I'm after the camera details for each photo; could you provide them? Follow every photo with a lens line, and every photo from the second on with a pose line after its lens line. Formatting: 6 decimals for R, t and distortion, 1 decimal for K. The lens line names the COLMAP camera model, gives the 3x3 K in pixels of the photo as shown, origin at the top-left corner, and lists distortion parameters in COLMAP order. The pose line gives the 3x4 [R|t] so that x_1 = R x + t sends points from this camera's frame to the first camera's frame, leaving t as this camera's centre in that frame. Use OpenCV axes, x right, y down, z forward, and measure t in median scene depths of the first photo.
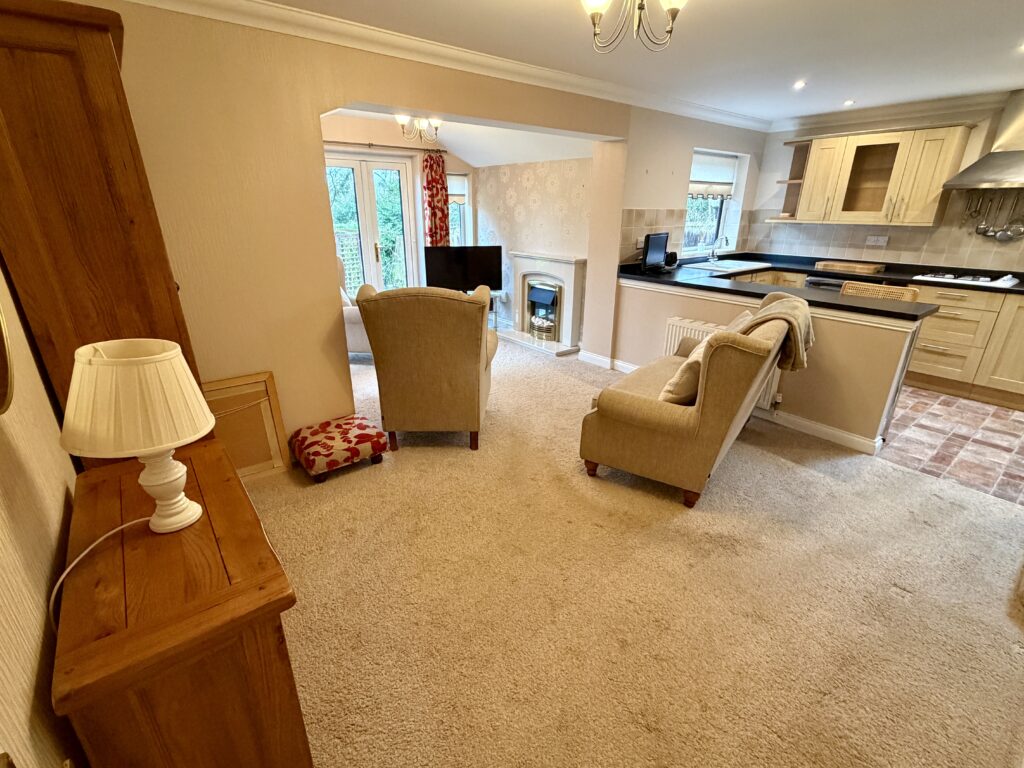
lens RADIAL K [[477.3, 0, 511.2], [0, 477.3, 385.8], [0, 0, 1]] dist [0.002346, 0.000677]
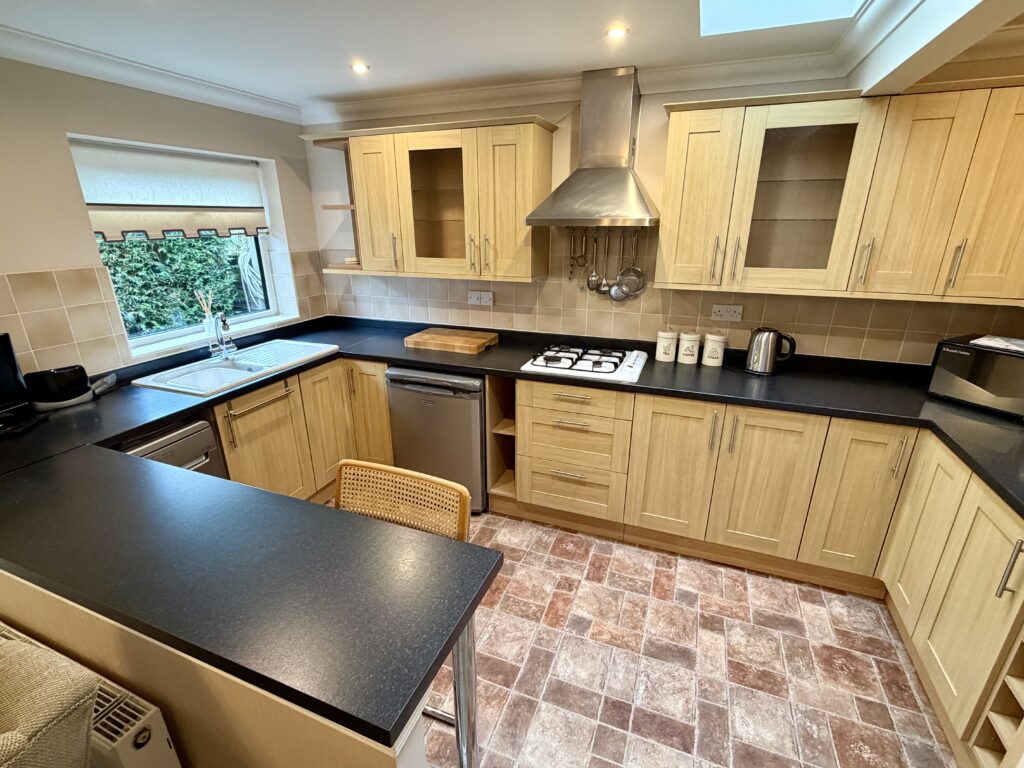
lens RADIAL K [[477.3, 0, 511.4], [0, 477.3, 385.7], [0, 0, 1]] dist [0.002346, 0.000677]
pose [[0.863996, -0.173256, 0.472751, 0.541372], [0.184113, 0.982621, 0.023632, -0.221831], [-0.468630, 0.066622, 0.880879, 0.473635]]
